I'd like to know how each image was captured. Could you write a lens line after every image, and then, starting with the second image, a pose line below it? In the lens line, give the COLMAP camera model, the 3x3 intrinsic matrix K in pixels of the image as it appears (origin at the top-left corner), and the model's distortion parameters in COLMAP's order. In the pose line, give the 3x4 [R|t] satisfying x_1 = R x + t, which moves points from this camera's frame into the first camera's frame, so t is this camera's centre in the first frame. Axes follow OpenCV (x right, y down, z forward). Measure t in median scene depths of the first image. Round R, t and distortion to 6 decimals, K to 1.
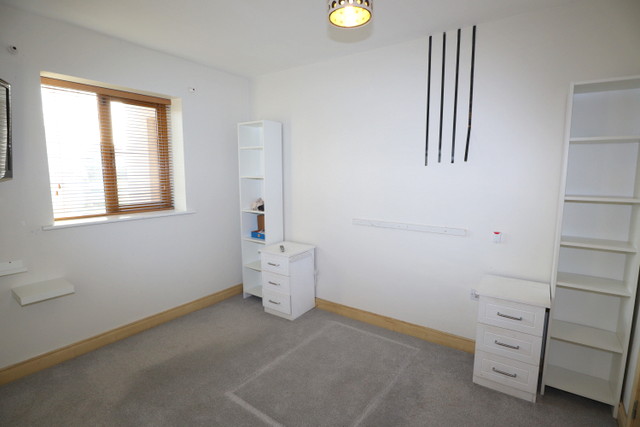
lens RADIAL K [[324.2, 0, 319.0], [0, 324.2, 216.3], [0, 0, 1]] dist [-0.023781, 0.000054]
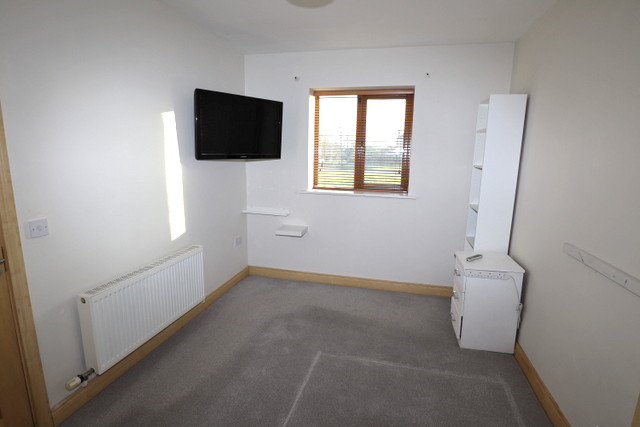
lens RADIAL K [[324.2, 0, 321.4], [0, 324.2, 211.1], [0, 0, 1]] dist [-0.023781, 0.000054]
pose [[0.379246, 0.166680, -0.910160, 0.490775], [-0.147003, 0.982002, 0.118583, -0.056536], [0.913544, 0.088824, 0.396923, 0.370182]]
